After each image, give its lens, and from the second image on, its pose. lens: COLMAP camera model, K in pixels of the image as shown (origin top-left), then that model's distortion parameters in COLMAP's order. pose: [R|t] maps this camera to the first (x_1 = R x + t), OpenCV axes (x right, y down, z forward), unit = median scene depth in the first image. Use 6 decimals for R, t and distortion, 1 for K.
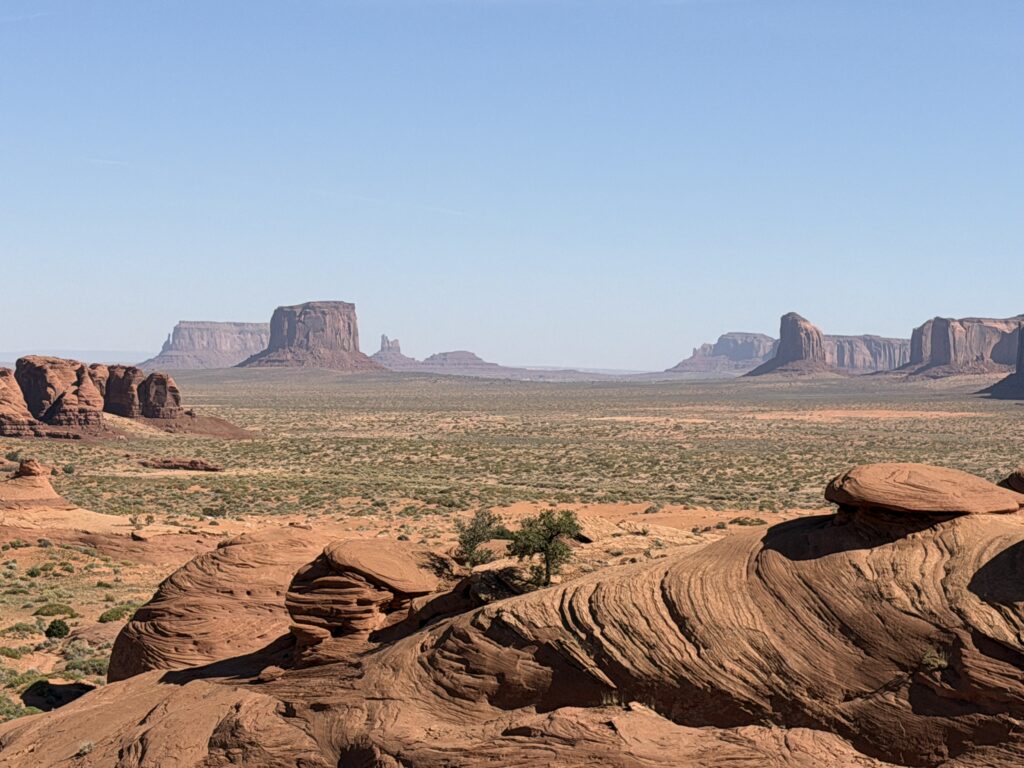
lens RADIAL K [[2945.9, 0, 511.8], [0, 2945.9, 385.2], [0, 0, 1]] dist [0.124055, 0.000000]
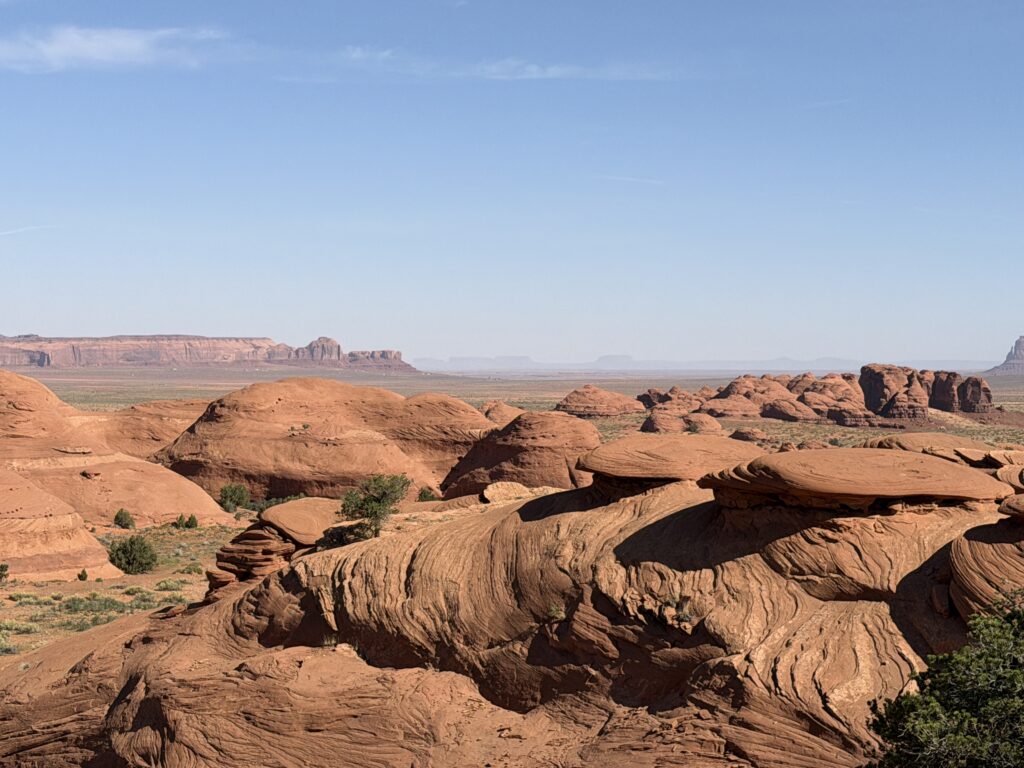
lens RADIAL K [[2268.7, 0, 512.2], [0, 2268.7, 383.8], [0, 0, 1]] dist [0.188625, 0.000000]
pose [[0.944073, -0.004534, -0.329705, 0.343772], [0.003943, 0.999989, -0.002463, 0.009009], [0.329712, 0.001025, 0.944081, 0.174137]]
